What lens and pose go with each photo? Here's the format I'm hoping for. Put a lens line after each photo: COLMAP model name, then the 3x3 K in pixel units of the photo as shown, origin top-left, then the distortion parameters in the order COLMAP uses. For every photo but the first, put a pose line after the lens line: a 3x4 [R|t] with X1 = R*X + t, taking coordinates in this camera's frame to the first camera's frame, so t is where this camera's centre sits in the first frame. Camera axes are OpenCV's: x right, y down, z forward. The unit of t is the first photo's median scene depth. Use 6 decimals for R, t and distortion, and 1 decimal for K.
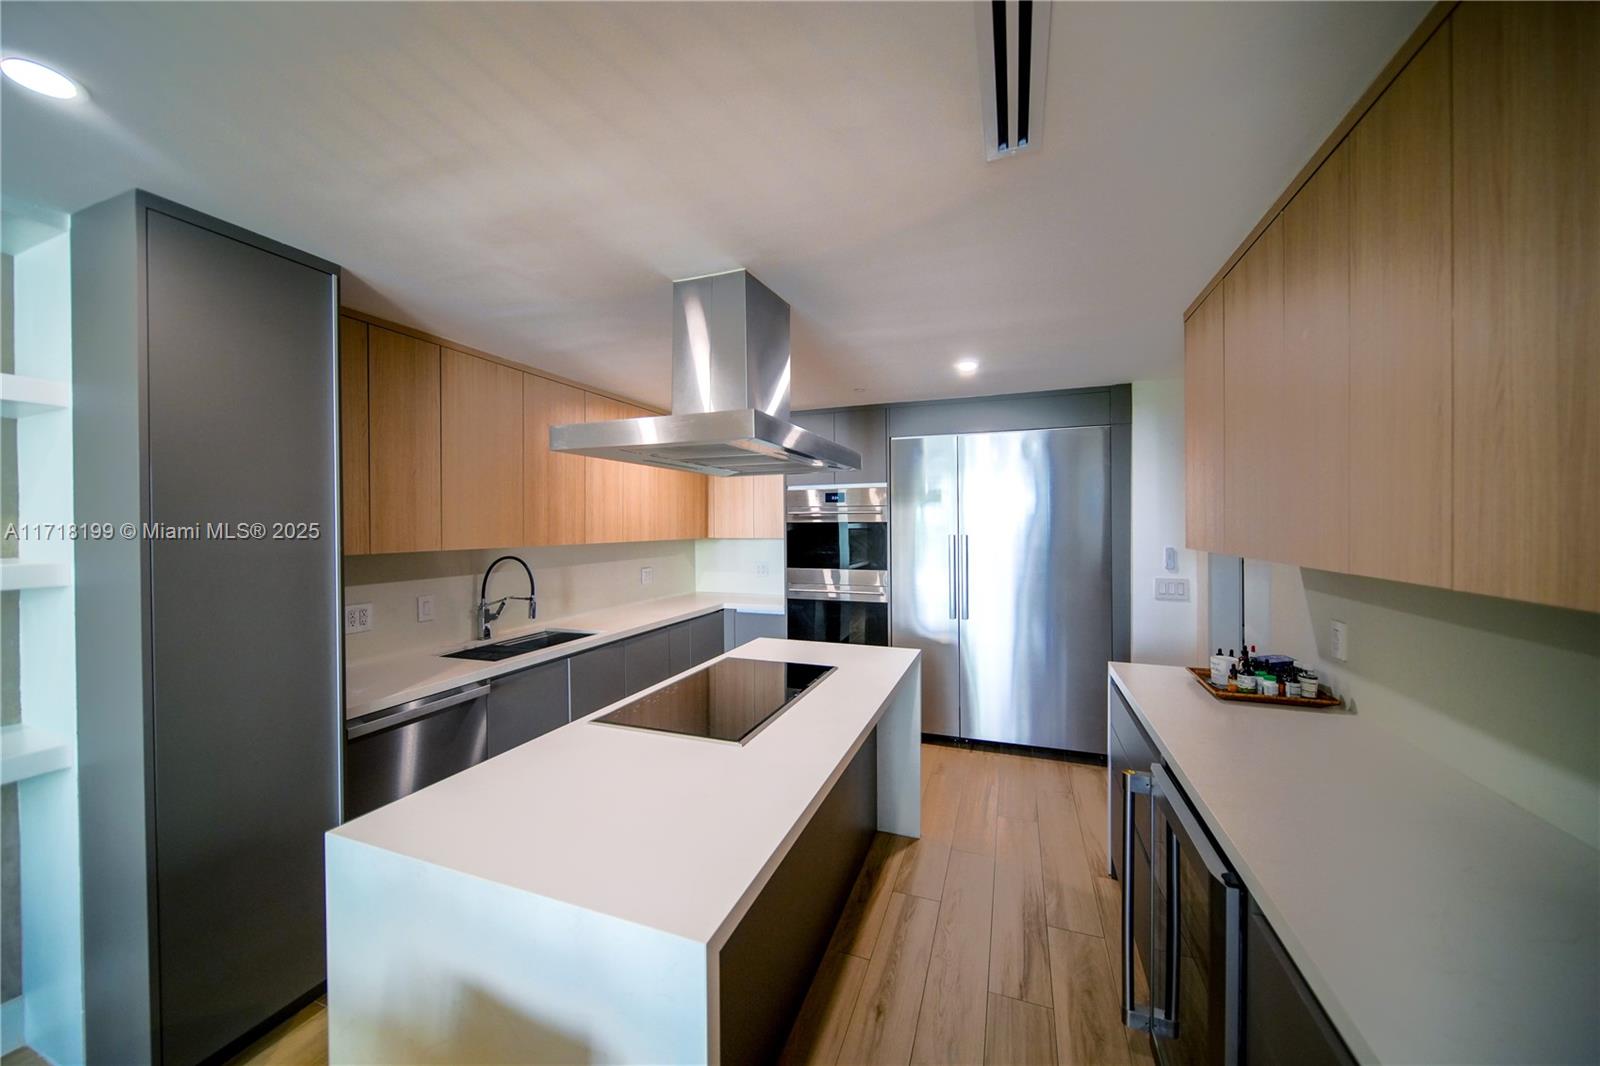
lens RADIAL K [[576.7, 0, 798.9], [0, 576.7, 527.1], [0, 0, 1]] dist [0.011646, -0.004084]
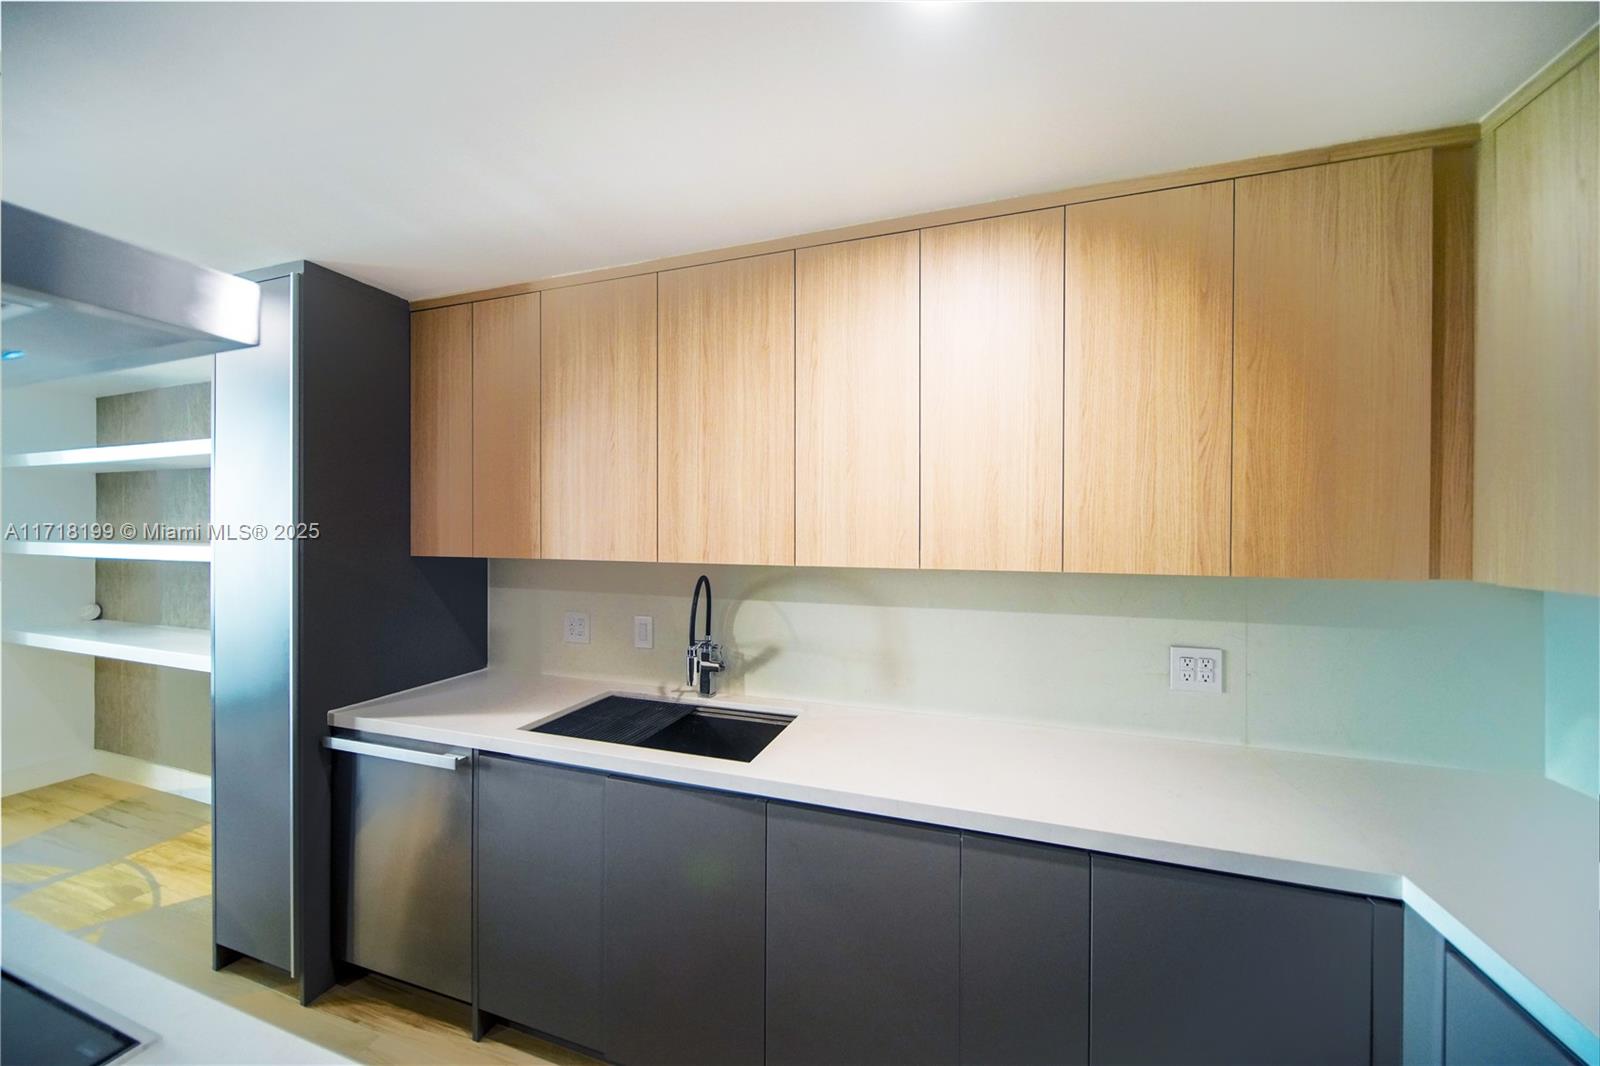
lens RADIAL K [[576.7, 0, 798.9], [0, 576.7, 527.1], [0, 0, 1]] dist [0.011646, -0.004084]
pose [[0.038605, 0.012036, -0.999182, 0.158967], [-0.009306, 0.999888, 0.011685, -0.011748], [0.999211, 0.008848, 0.038713, 1.381990]]
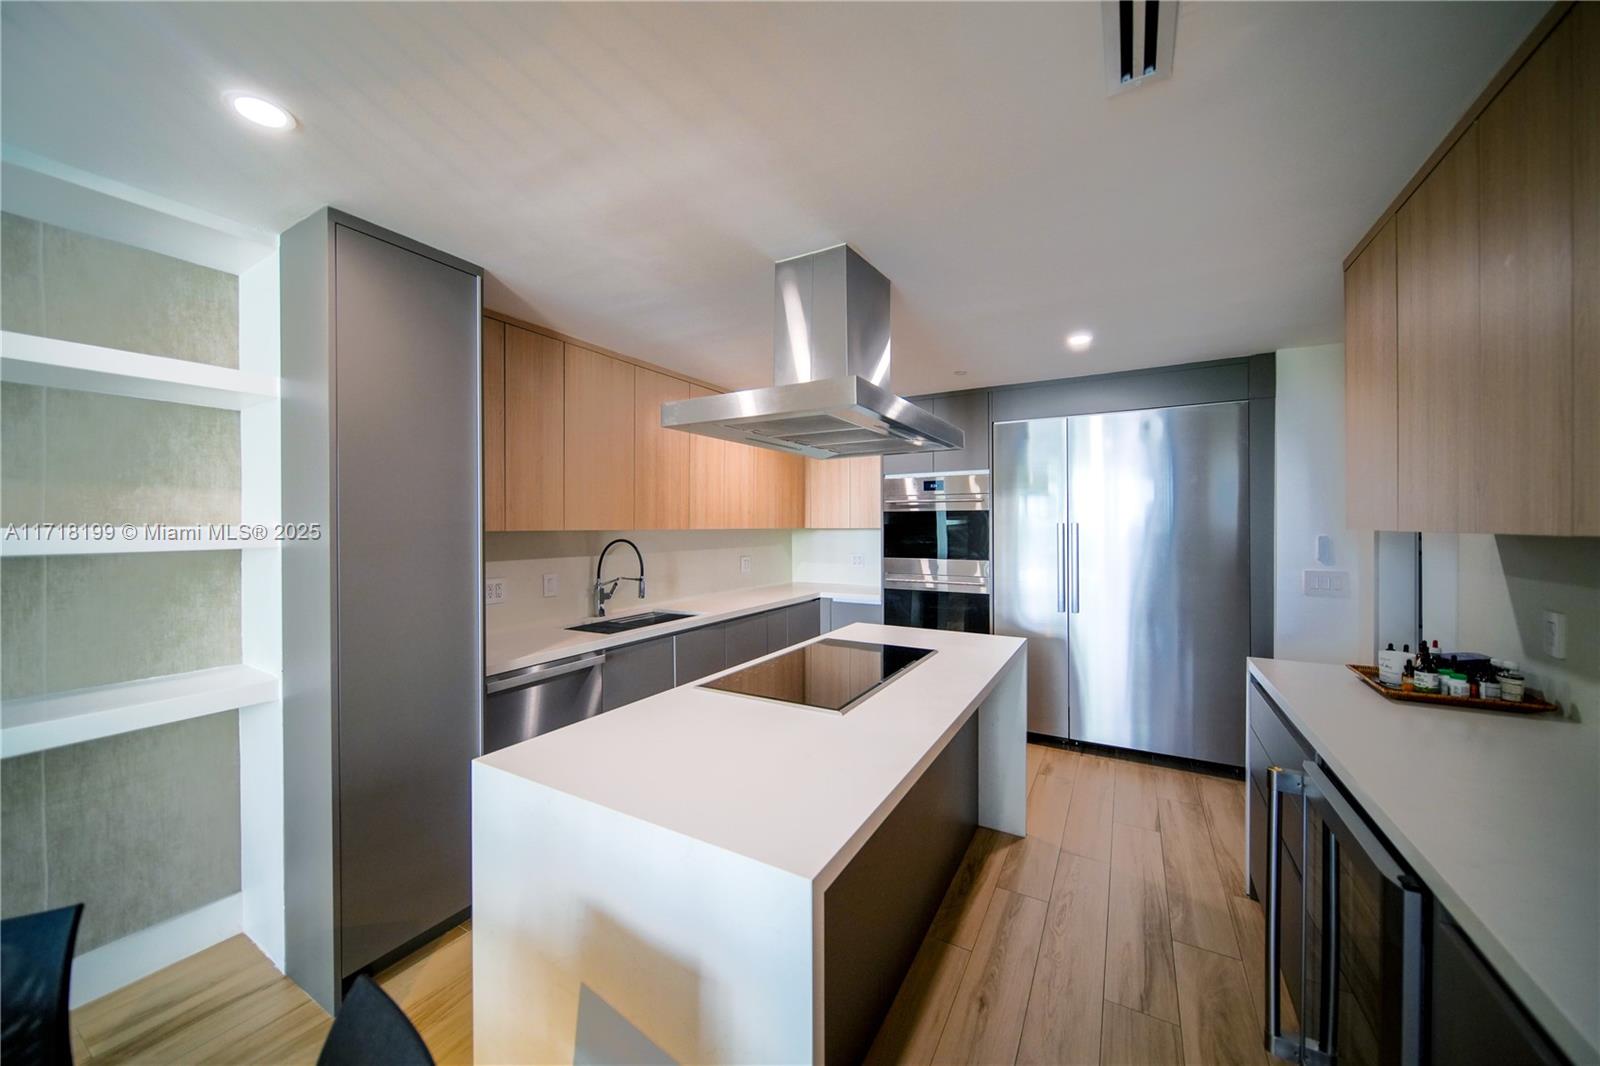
lens RADIAL K [[576.7, 0, 798.9], [0, 576.7, 527.1], [0, 0, 1]] dist [0.011646, -0.004084]
pose [[0.986990, 0.003593, -0.160740, -0.007785], [-0.004099, 0.999988, -0.002816, 0.038487], [0.160728, 0.003438, 0.986993, -0.001051]]
